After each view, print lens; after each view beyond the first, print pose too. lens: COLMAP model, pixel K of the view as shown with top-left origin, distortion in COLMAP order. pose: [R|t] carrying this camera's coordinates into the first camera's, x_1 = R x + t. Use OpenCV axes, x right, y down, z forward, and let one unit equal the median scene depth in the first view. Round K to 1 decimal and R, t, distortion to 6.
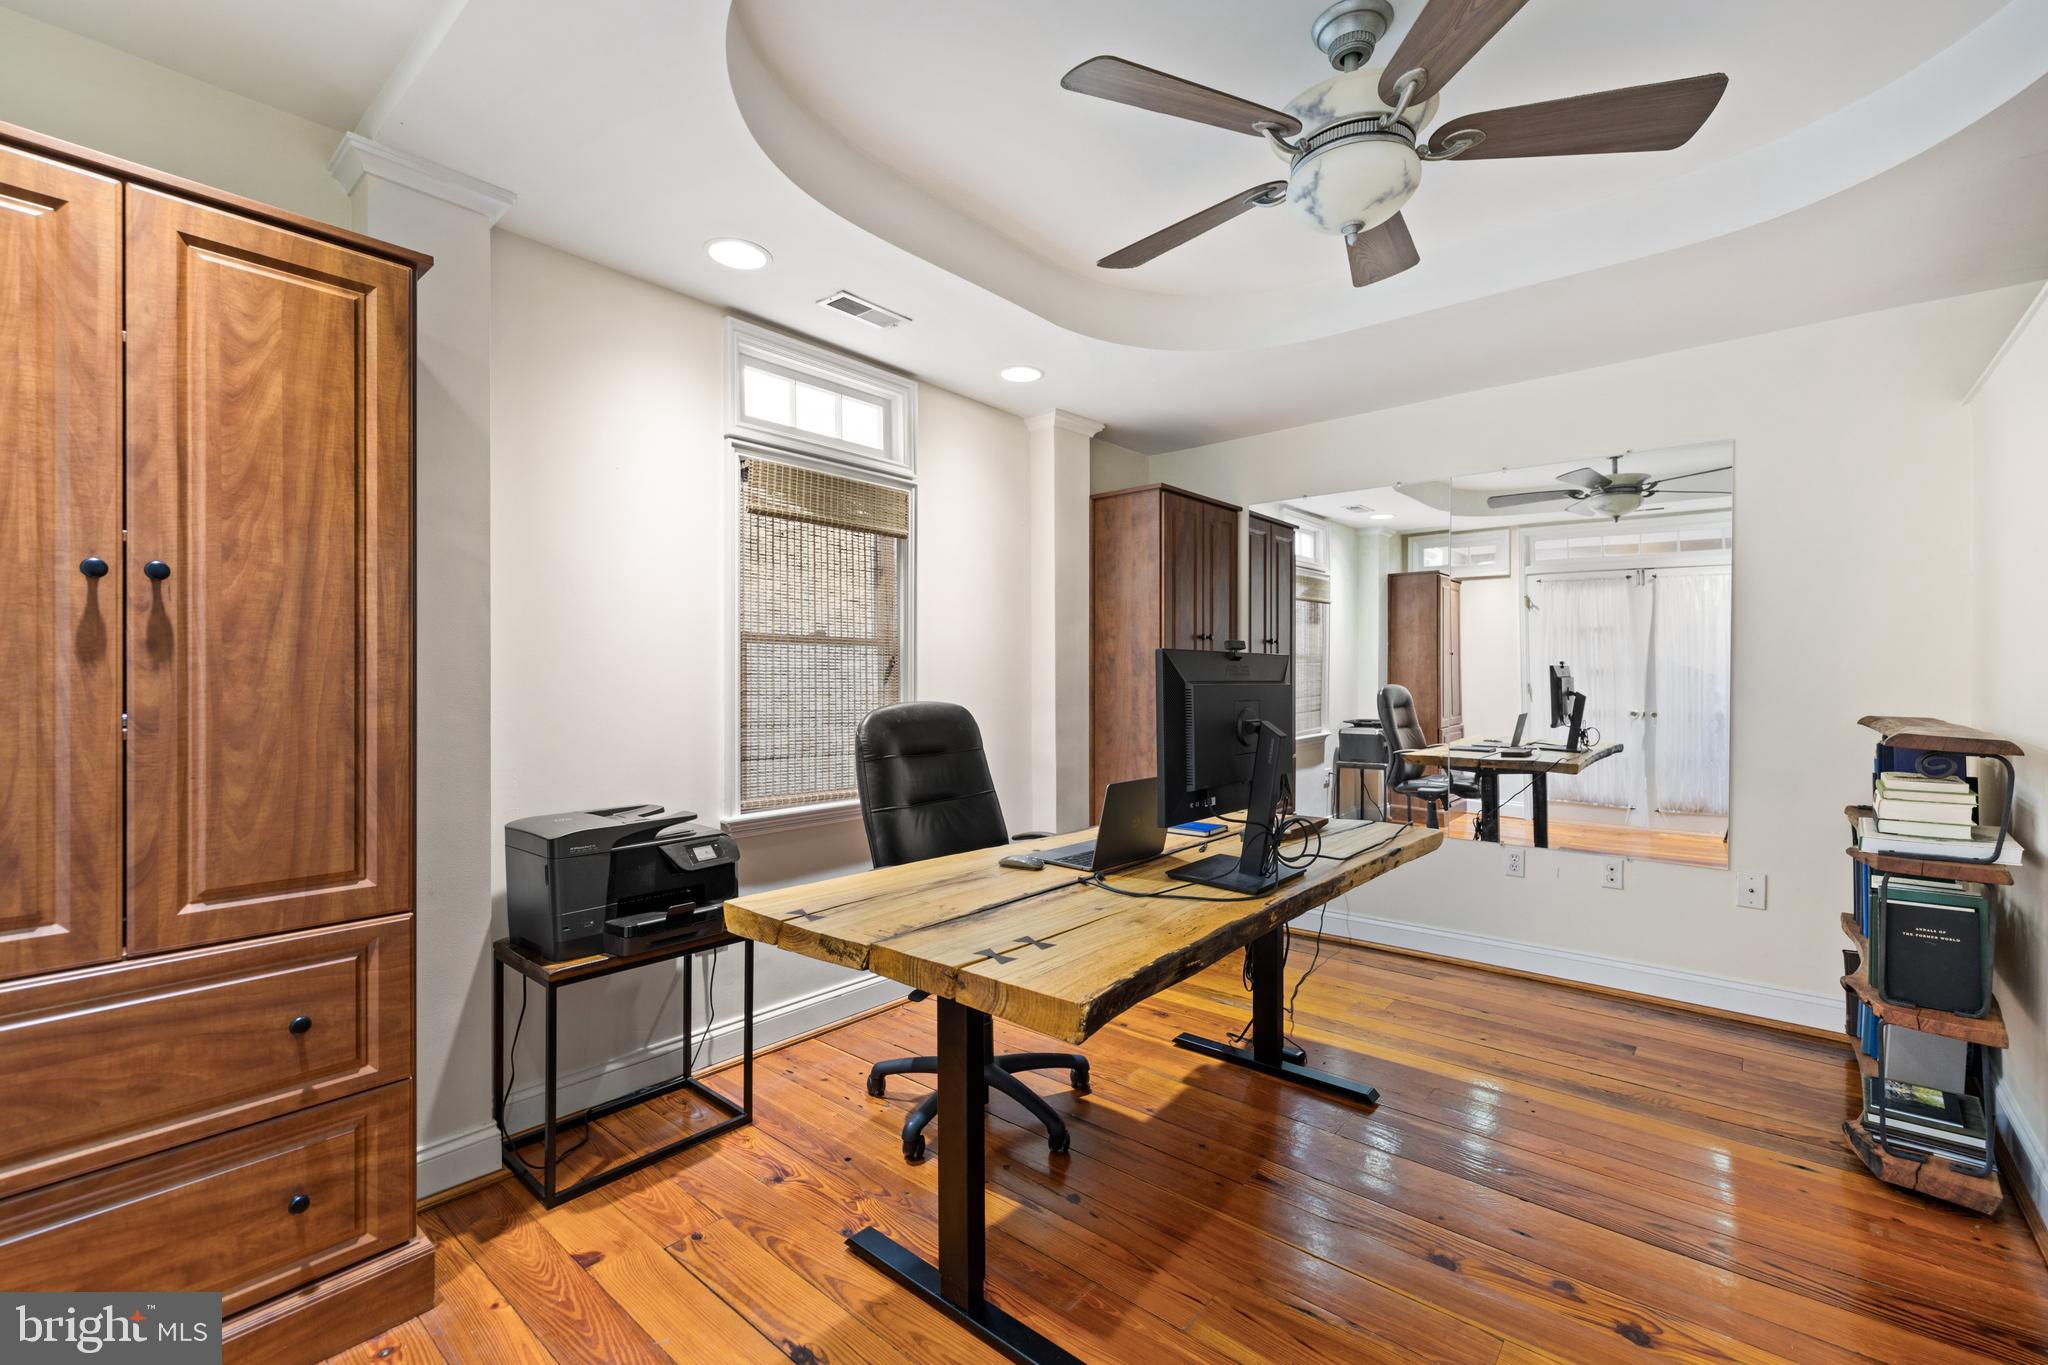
lens RADIAL K [[881.5, 0, 1020.7], [0, 881.5, 673.5], [0, 0, 1]] dist [0.002340, 0.000684]
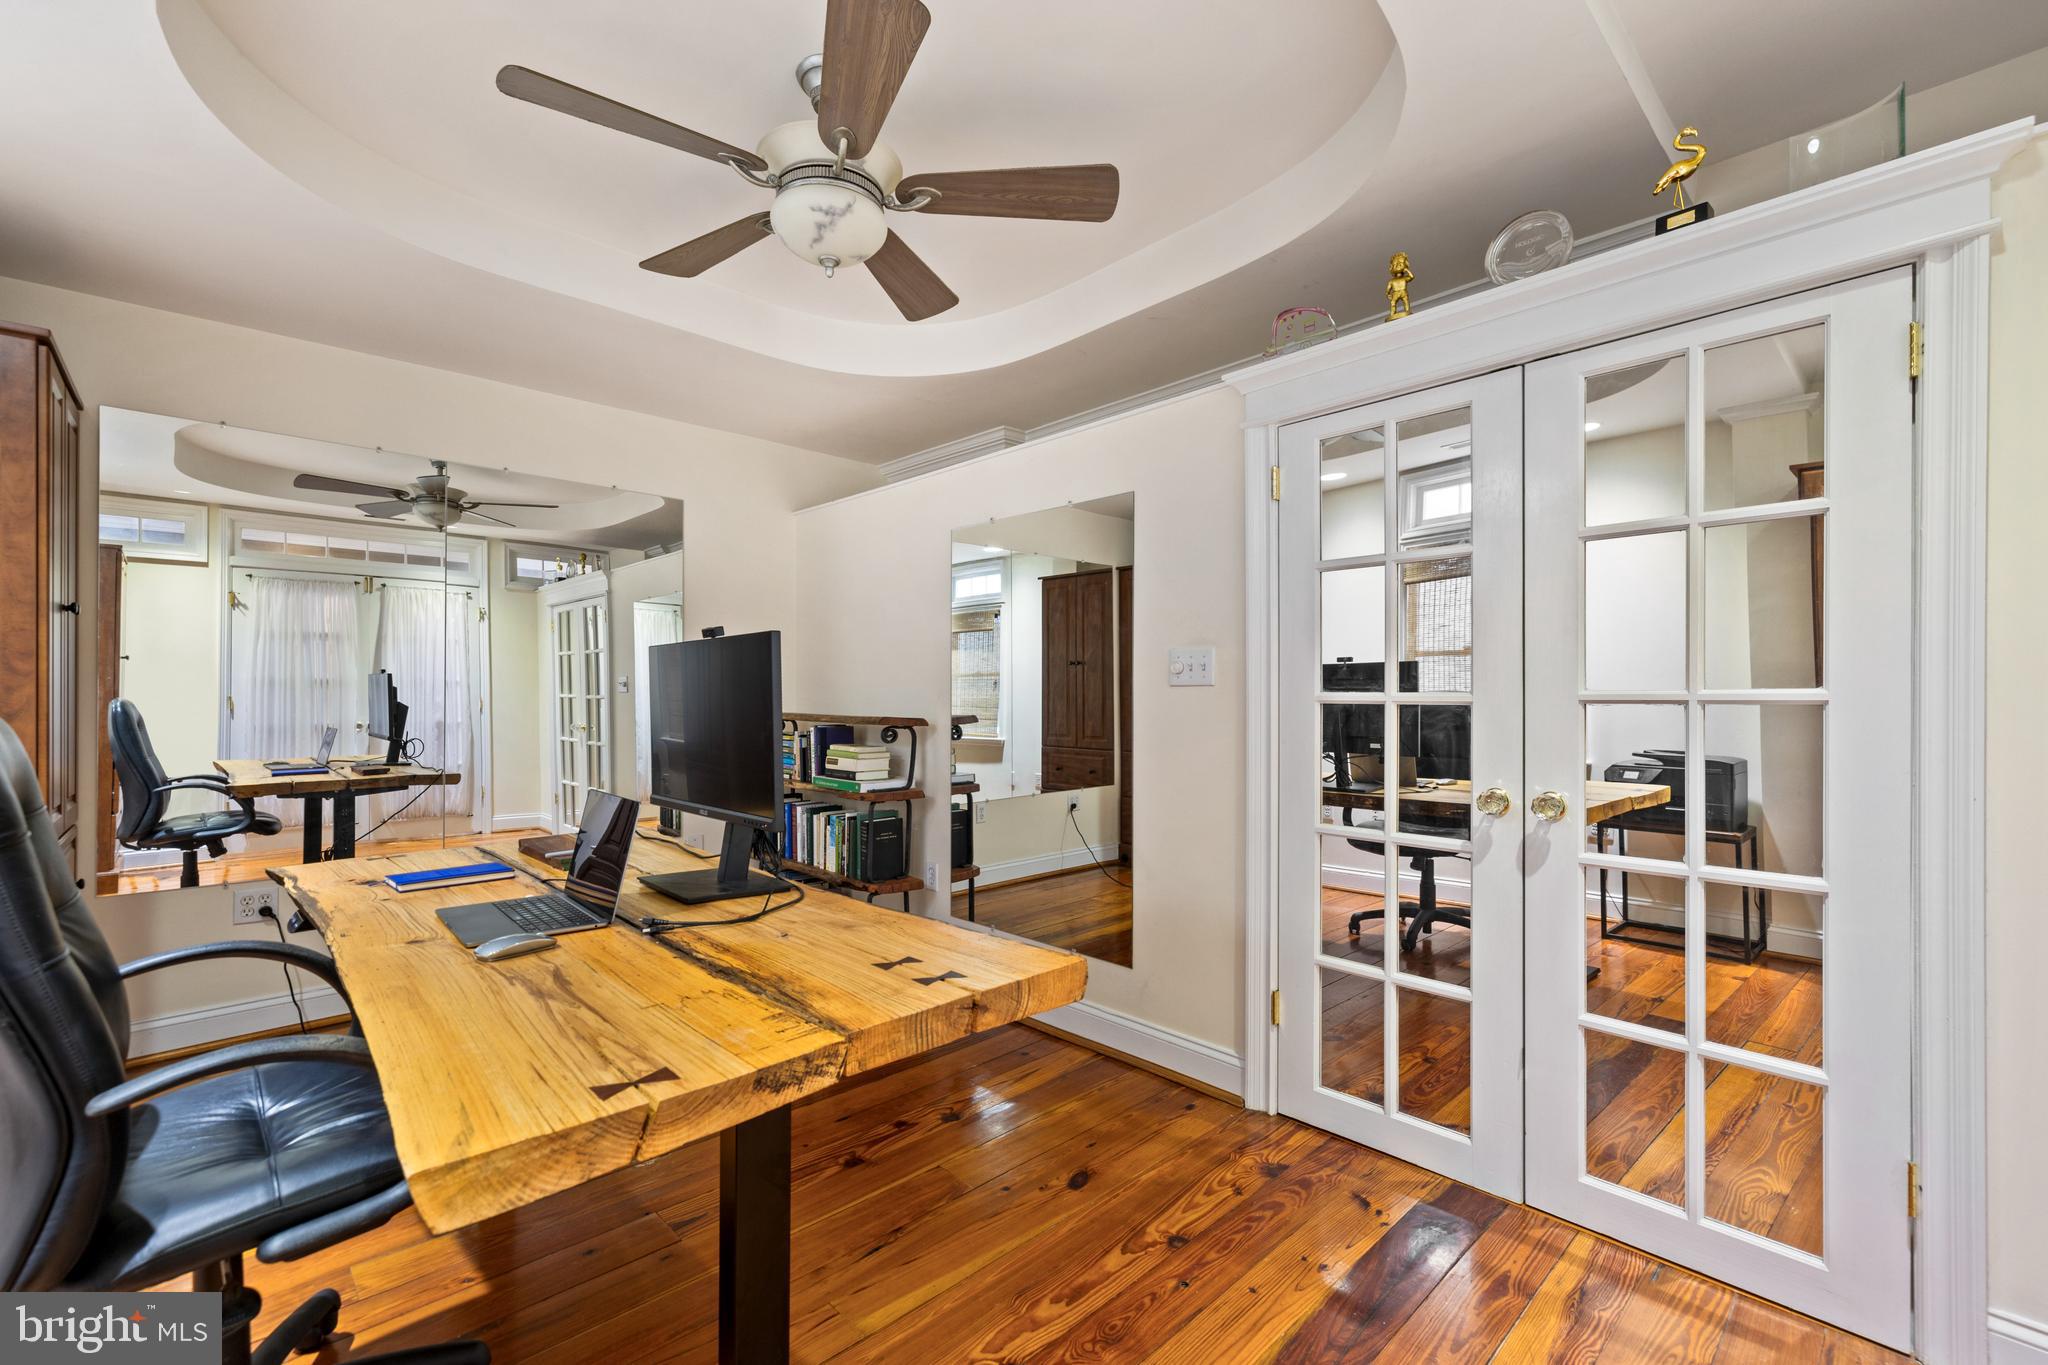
lens RADIAL K [[874.4, 0, 1014.1], [0, 874.4, 698.5], [0, 0, 1]] dist [0.001477, 0.000376]
pose [[0.111651, -0.002826, 0.993743, -0.705007], [-0.004530, 0.999984, 0.003352, 0.034197], [-0.993737, -0.004876, 0.111637, 0.671153]]
